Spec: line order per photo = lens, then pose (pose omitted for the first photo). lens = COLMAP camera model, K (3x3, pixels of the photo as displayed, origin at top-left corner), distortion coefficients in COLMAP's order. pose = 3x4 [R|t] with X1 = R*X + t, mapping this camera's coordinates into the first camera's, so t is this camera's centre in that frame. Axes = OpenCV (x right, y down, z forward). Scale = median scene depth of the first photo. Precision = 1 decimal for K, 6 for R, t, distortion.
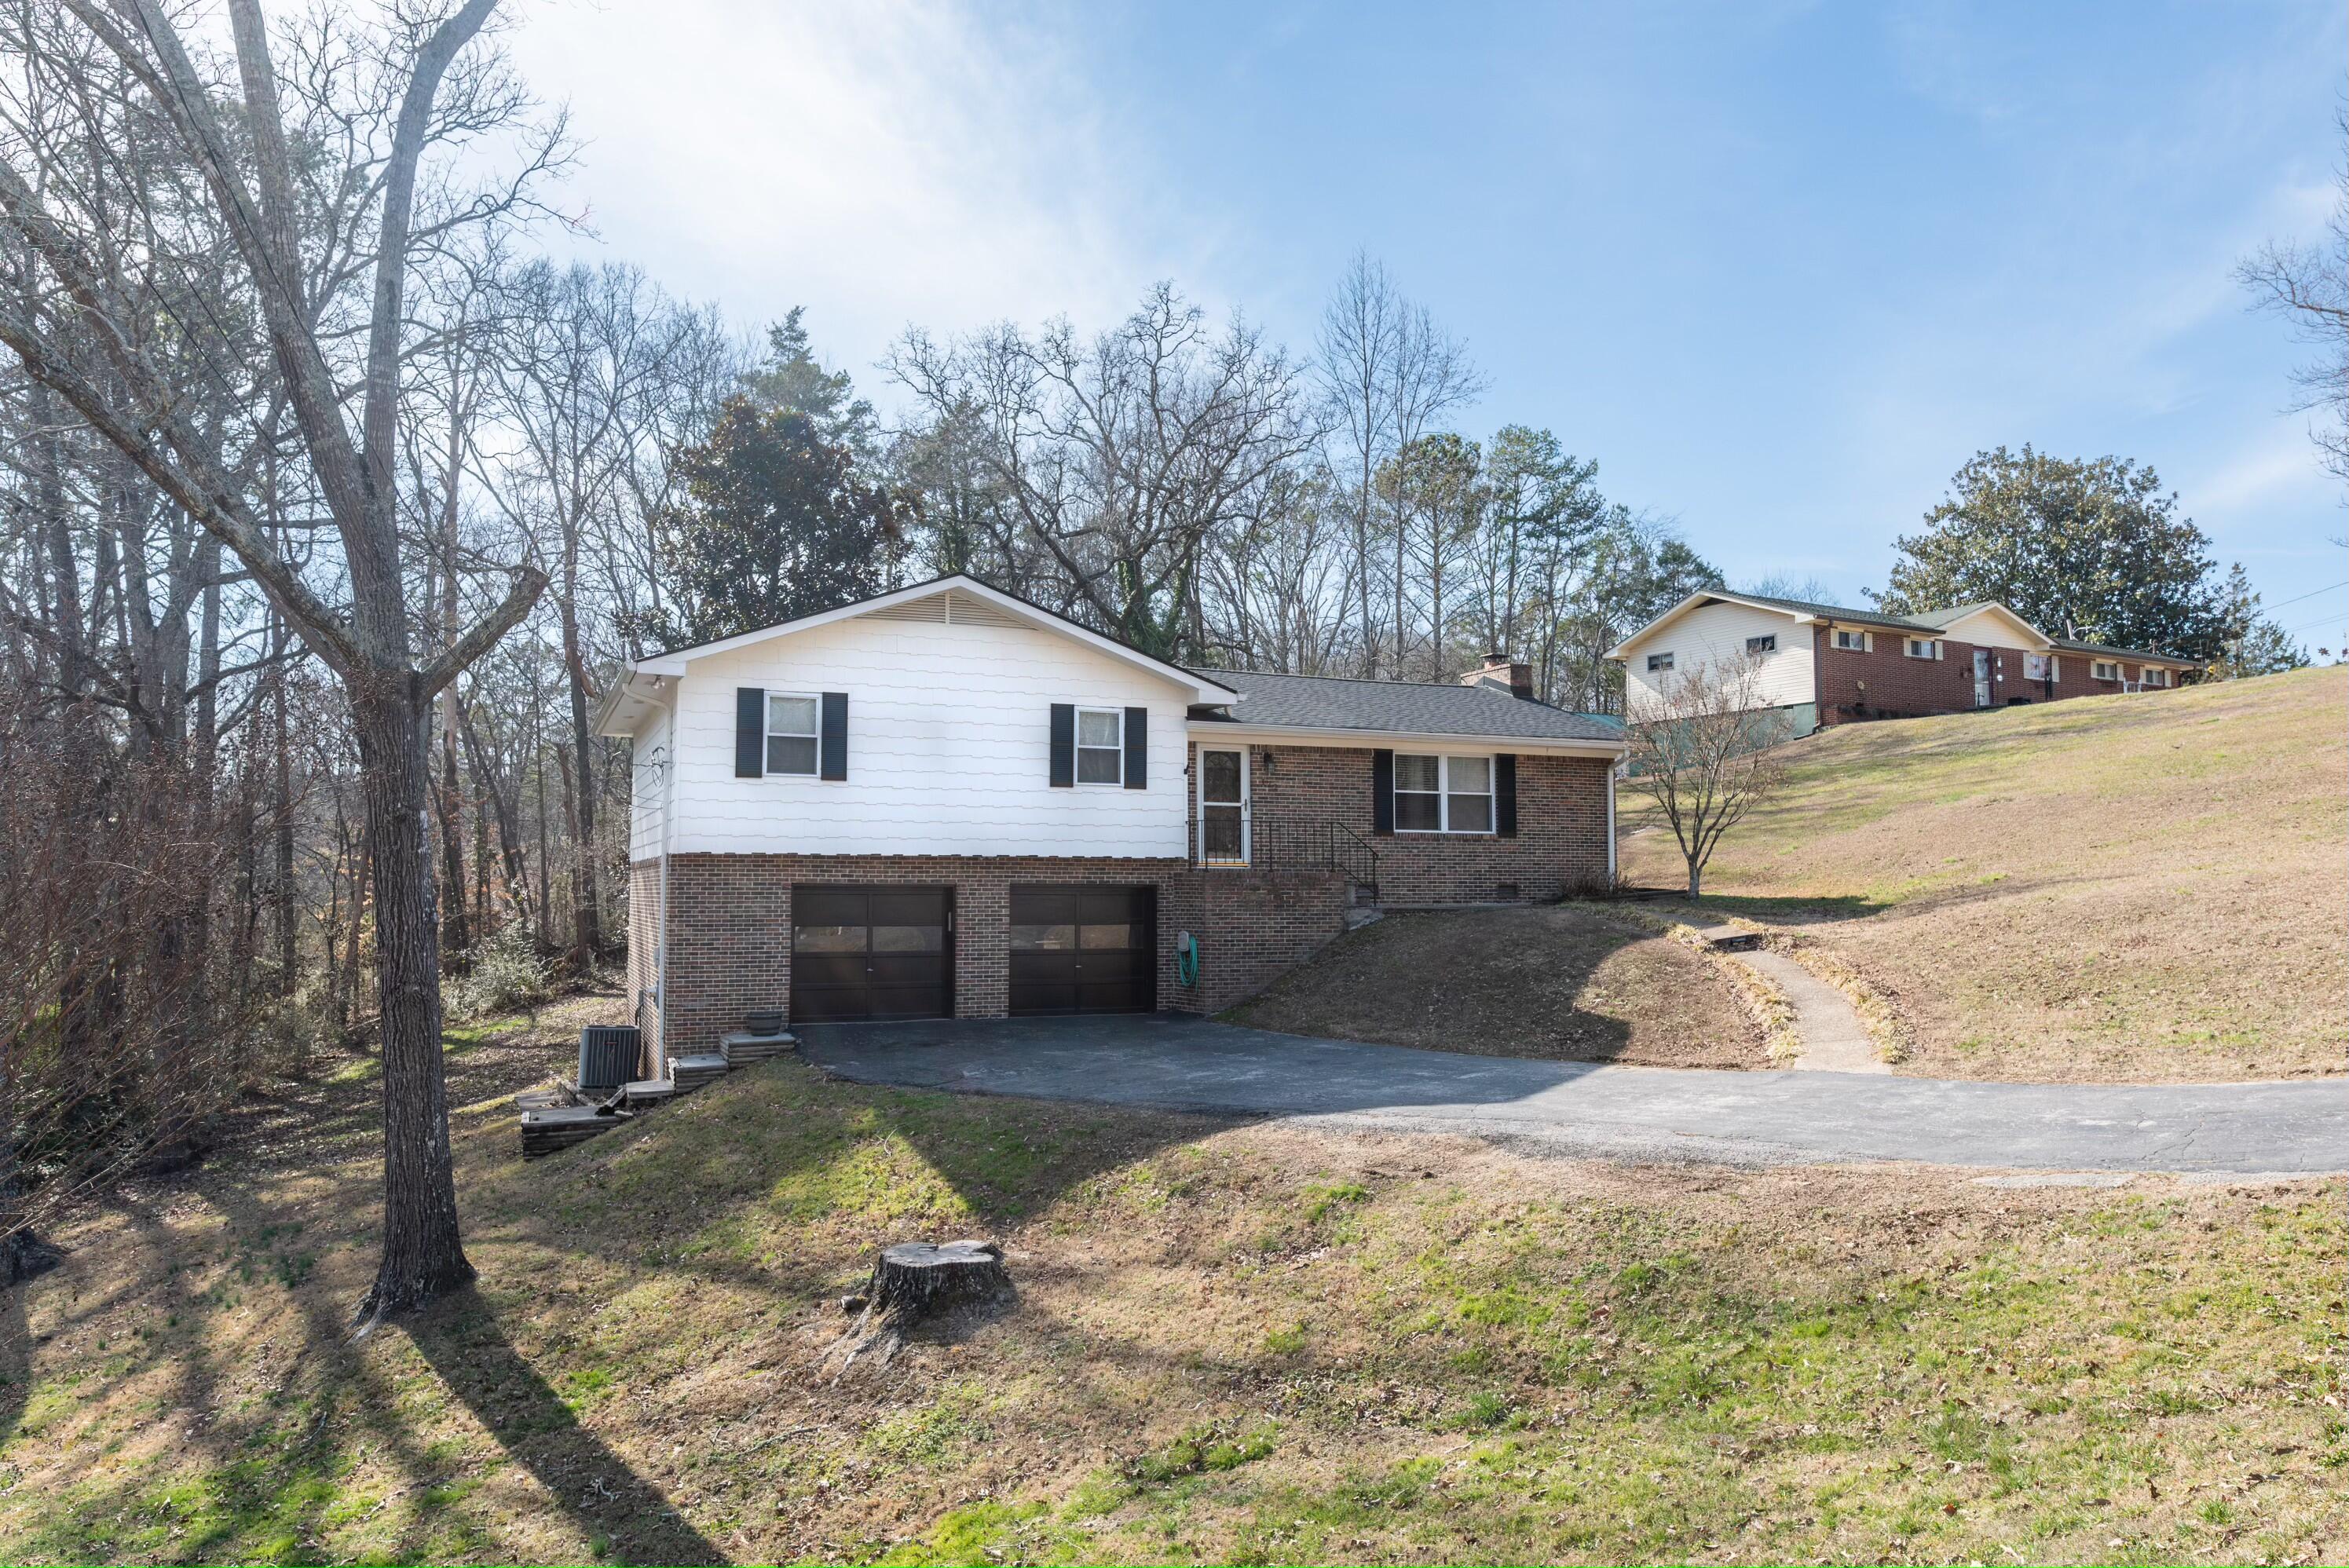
lens RADIAL K [[1627.6, 0, 1174.5], [0, 1627.6, 784.0], [0, 0, 1]] dist [-0.006289, -0.001091]
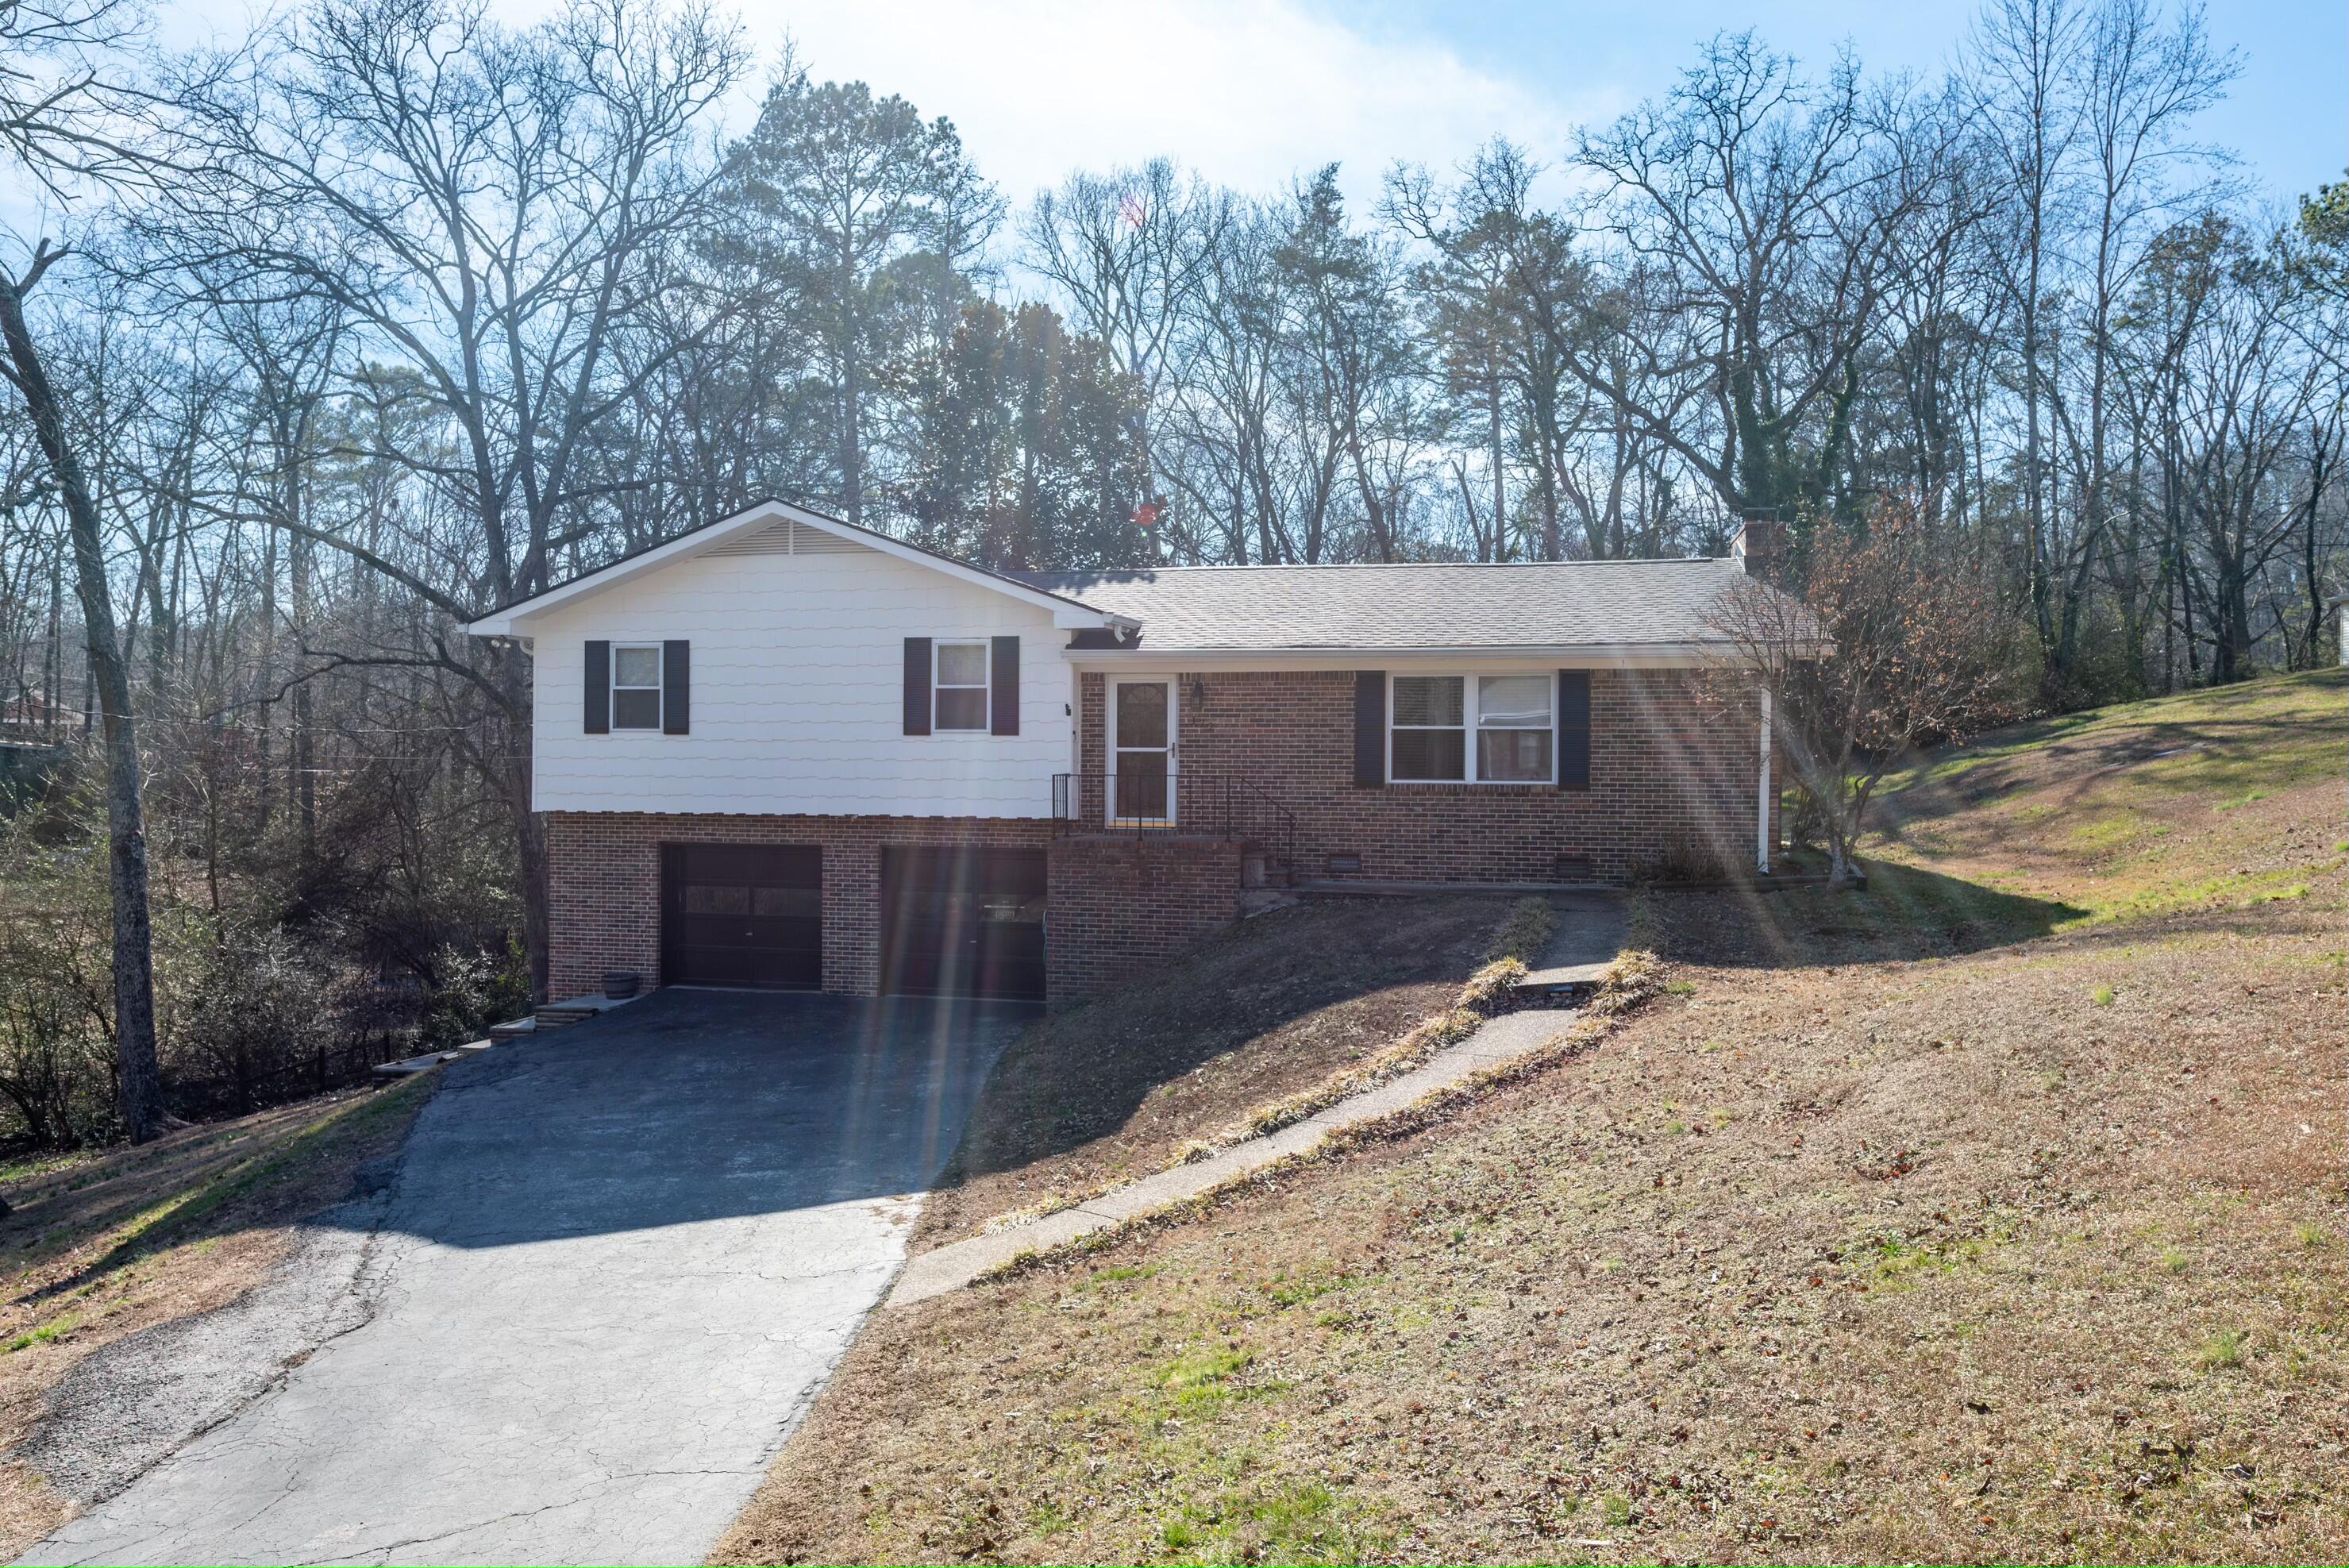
lens RADIAL K [[1627.8, 0, 1174.5], [0, 1627.8, 784.0], [0, 0, 1]] dist [-0.006289, -0.001091]
pose [[0.810266, 0.015328, -0.585862, 0.538245], [0.035467, 0.996543, 0.075125, -0.031876], [0.584989, -0.081650, 0.806921, 0.382756]]
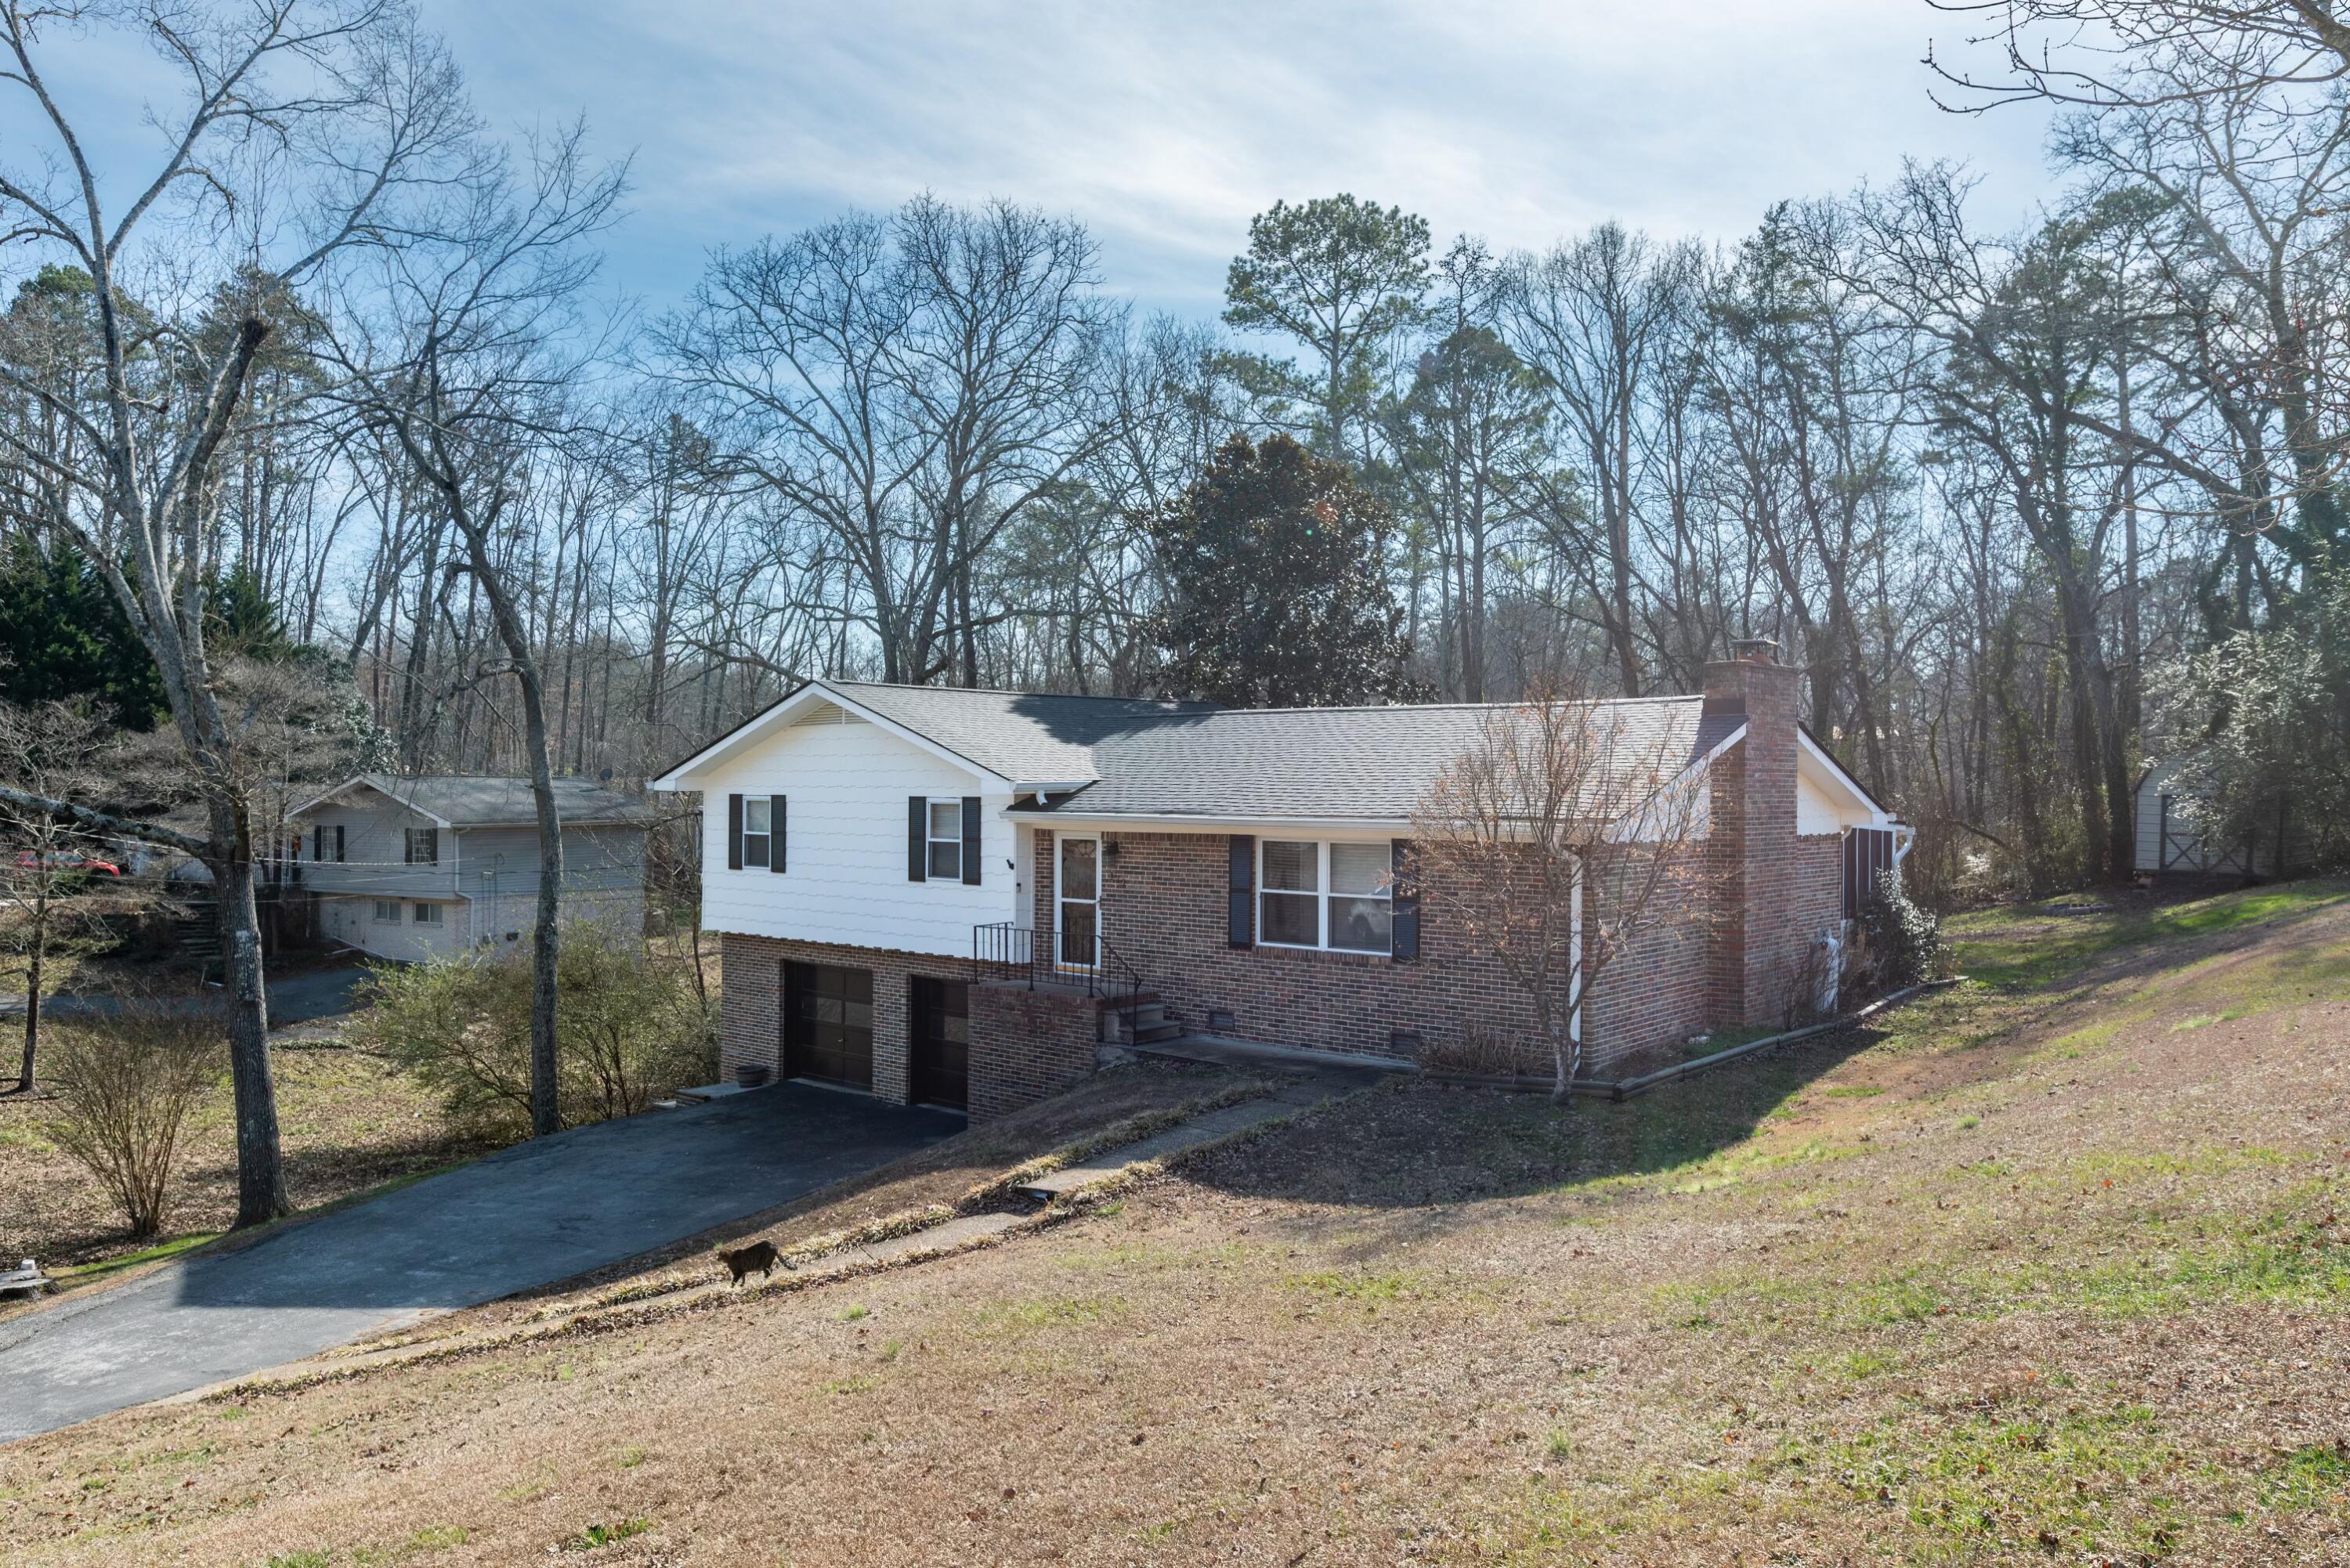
lens RADIAL K [[1628.3, 0, 1175.0], [0, 1628.3, 784.0], [0, 0, 1]] dist [-0.006289, -0.001091]
pose [[0.439076, 0.000972, -0.898449, 0.871073], [0.060088, 0.997729, 0.030444, -0.076410], [0.896438, -0.067353, 0.438021, 0.708222]]
